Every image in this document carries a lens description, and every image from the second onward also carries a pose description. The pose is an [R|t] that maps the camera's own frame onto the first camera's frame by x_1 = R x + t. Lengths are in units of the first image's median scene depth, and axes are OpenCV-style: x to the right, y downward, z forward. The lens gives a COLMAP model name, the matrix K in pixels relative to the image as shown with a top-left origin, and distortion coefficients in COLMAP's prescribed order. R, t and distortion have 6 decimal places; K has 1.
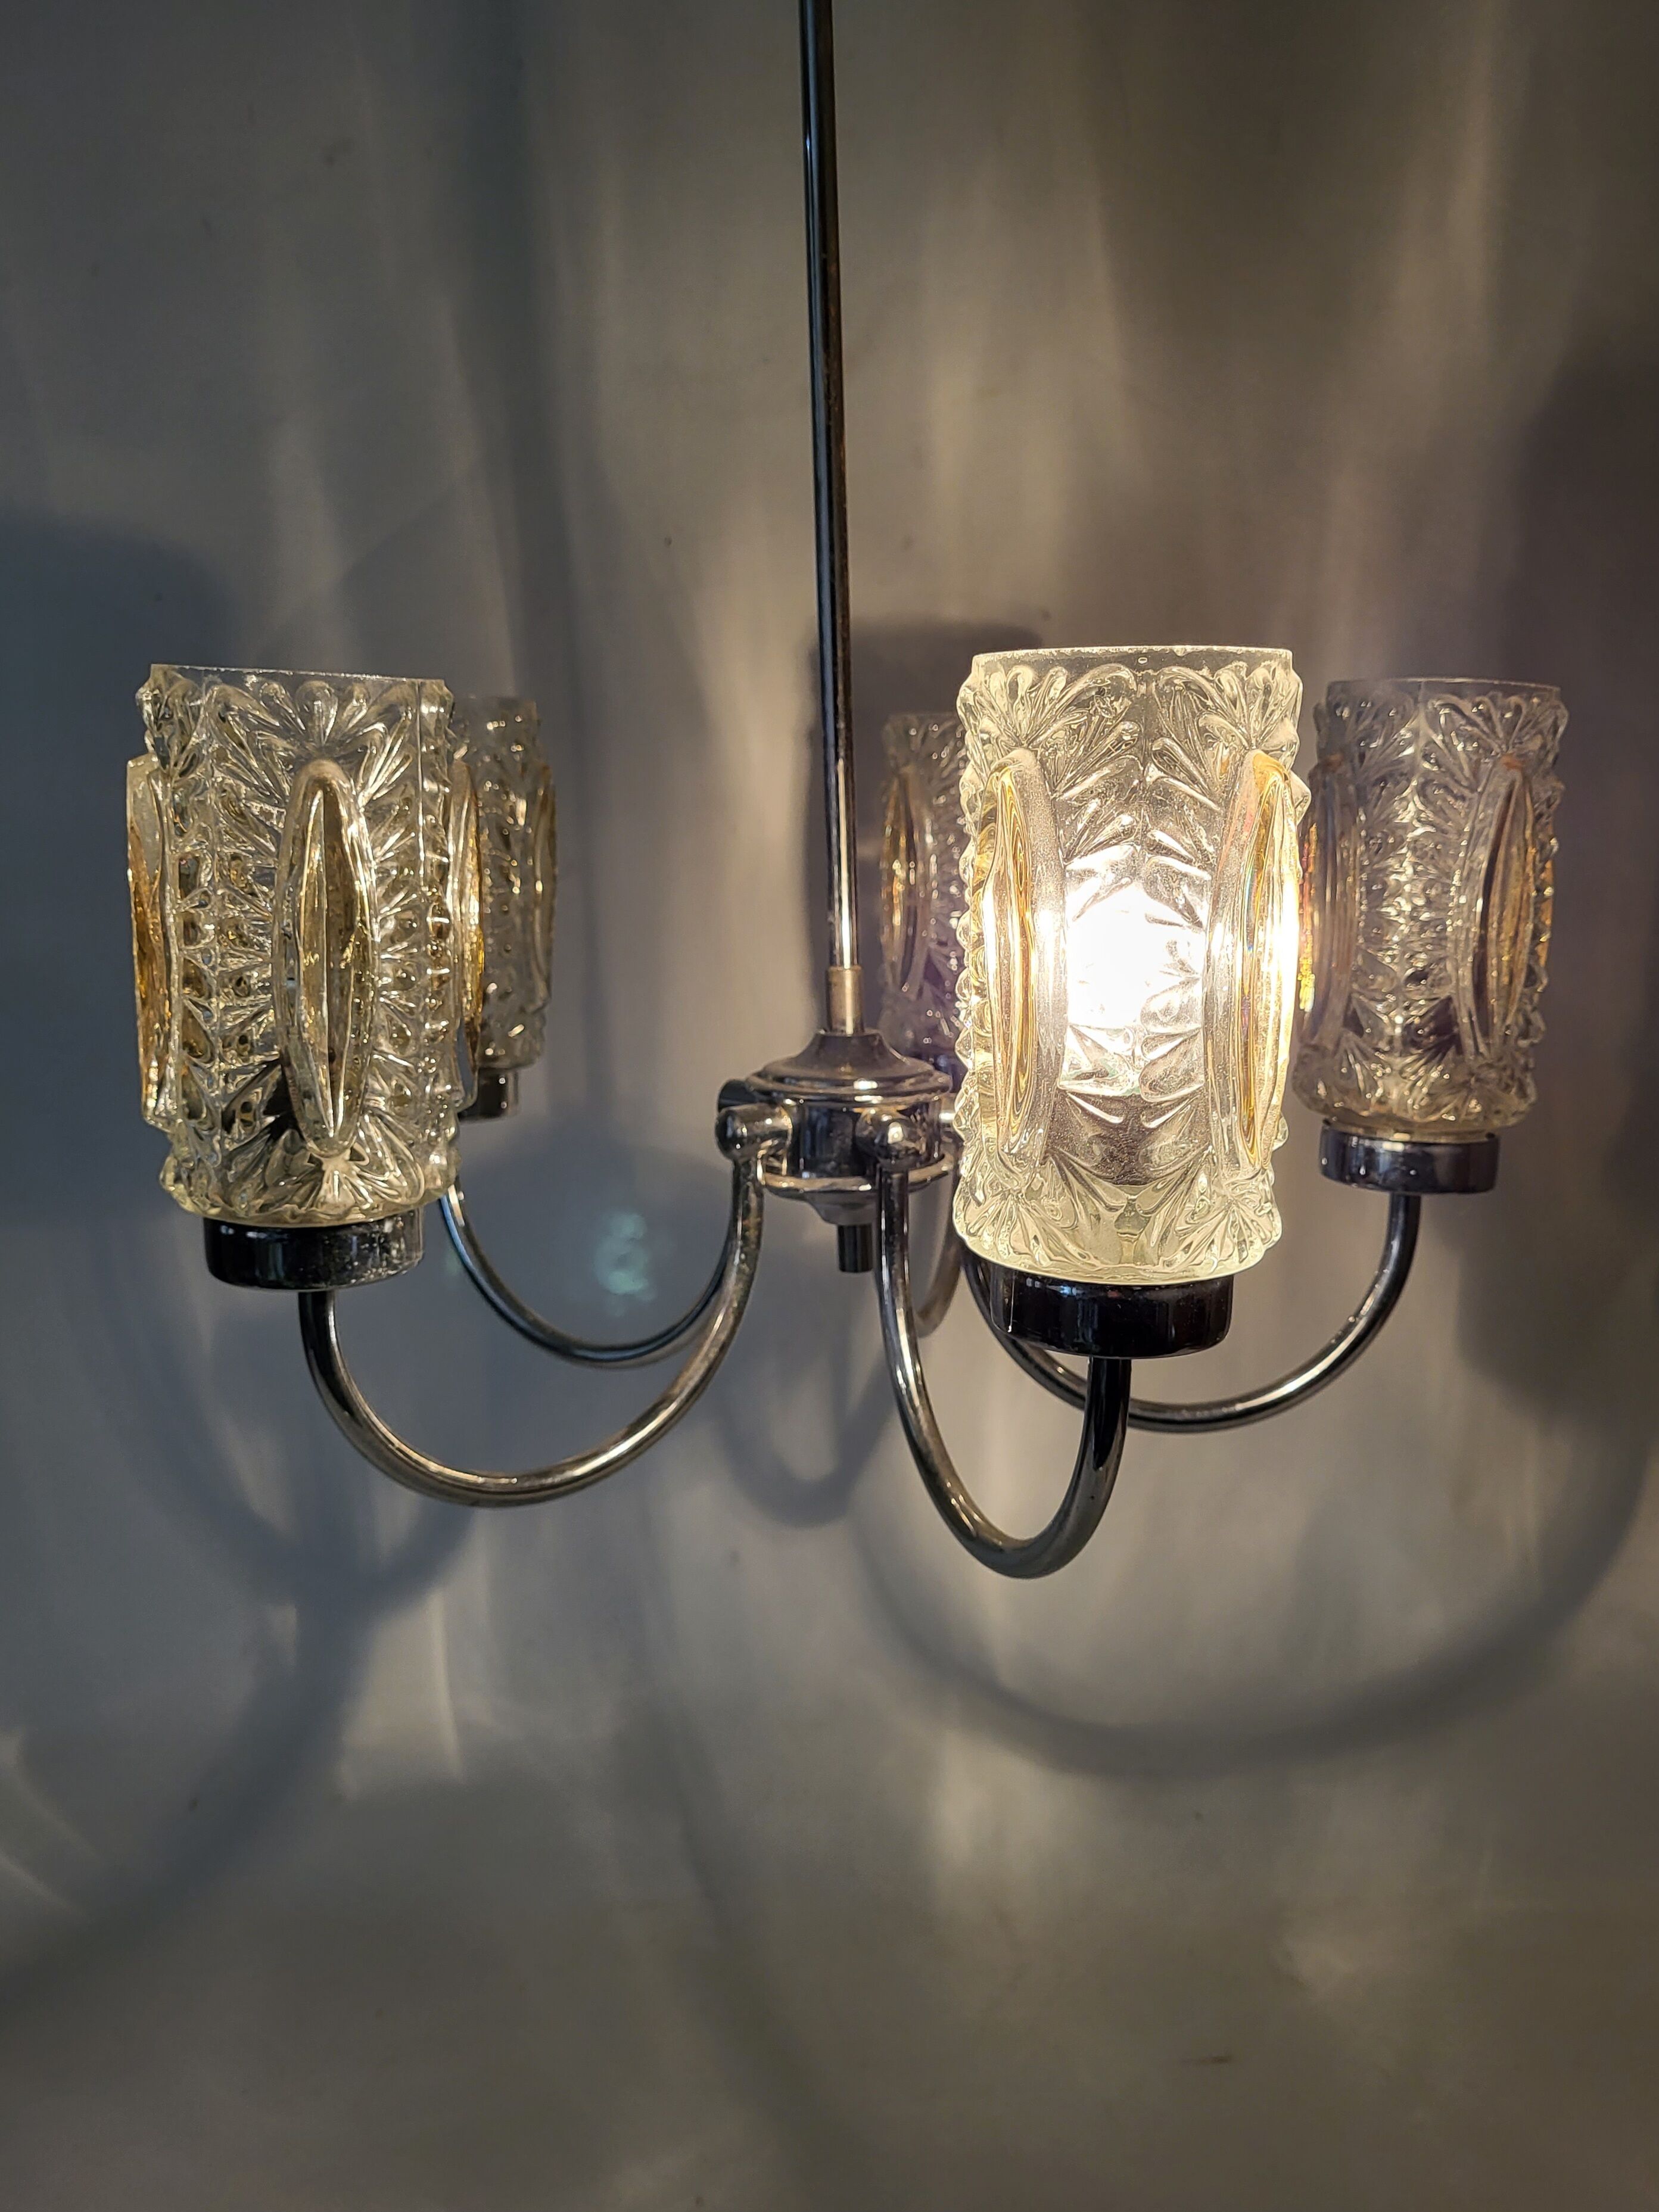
lens RADIAL K [[1729.0, 0, 848.3], [0, 1729.0, 1099.8], [0, 0, 1]] dist [0.002065, -0.001876]
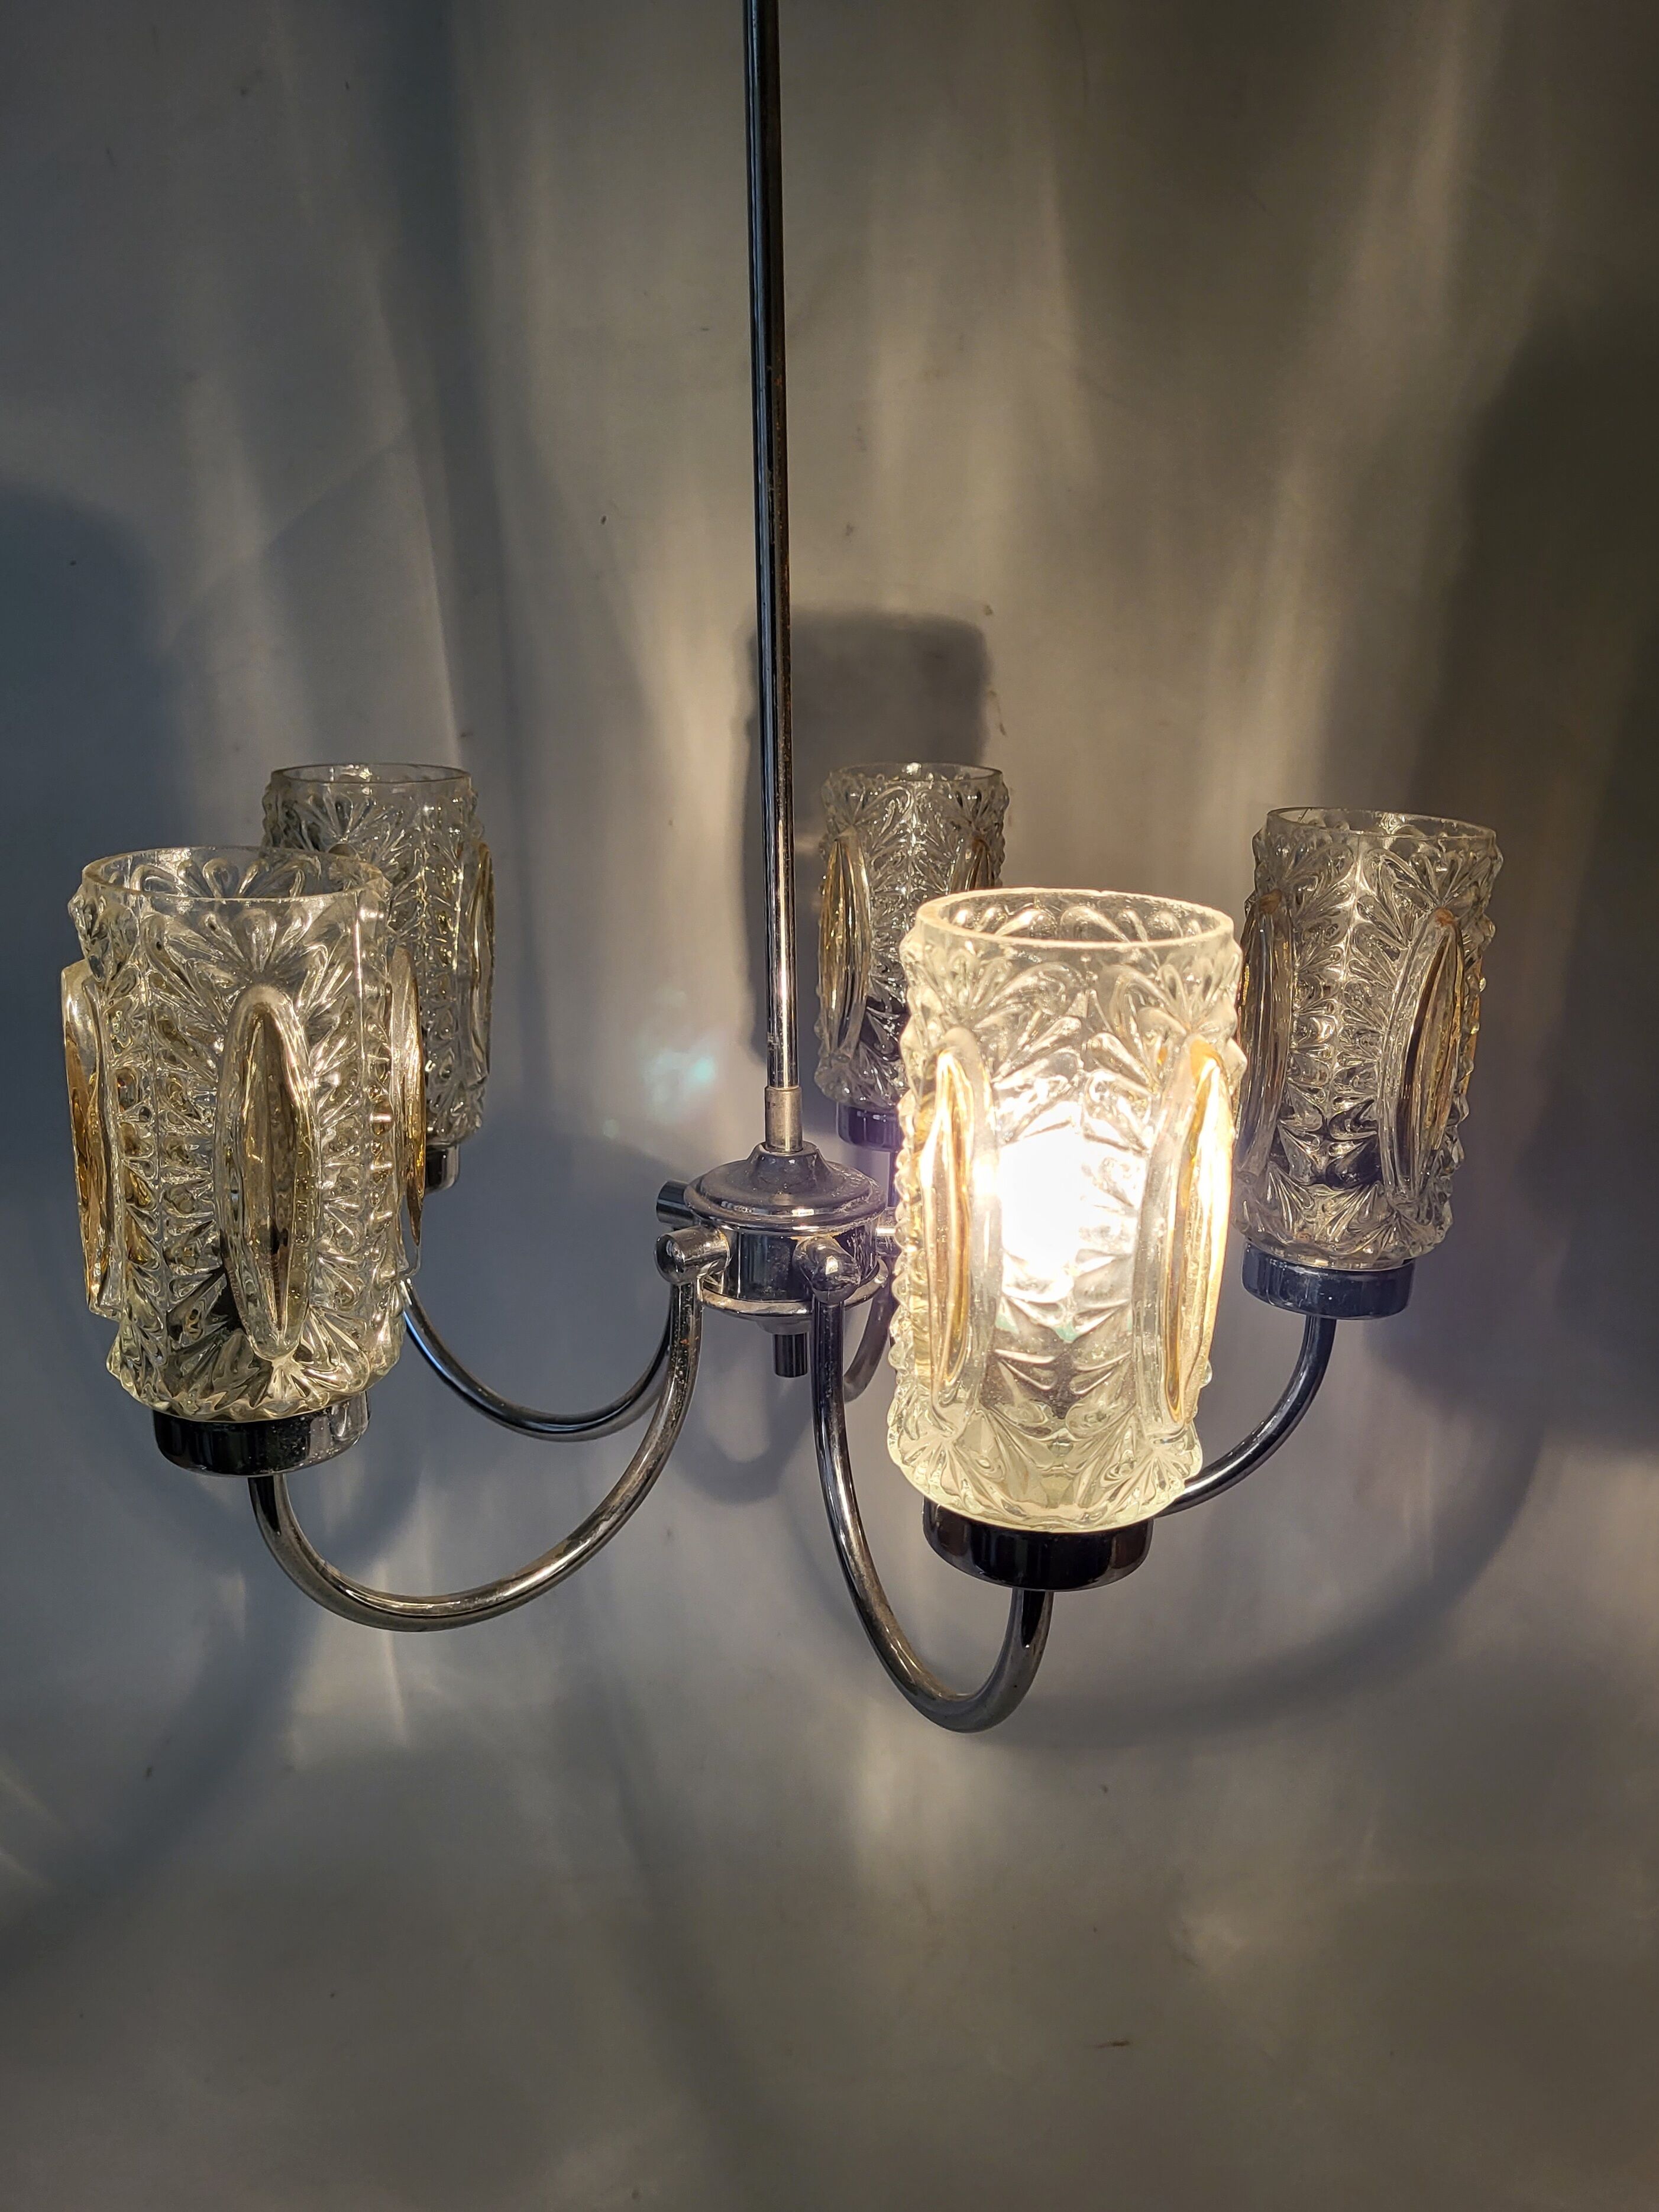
lens RADIAL K [[1702.7, 0, 832.2], [0, 1702.7, 1116.9], [0, 0, 1]] dist [0.016979, -0.013820]
pose [[0.999447, 0.010211, 0.031638, -0.004849], [-0.013529, 0.994220, 0.106508, -0.170021], [-0.030368, -0.106877, 0.993808, 0.006220]]
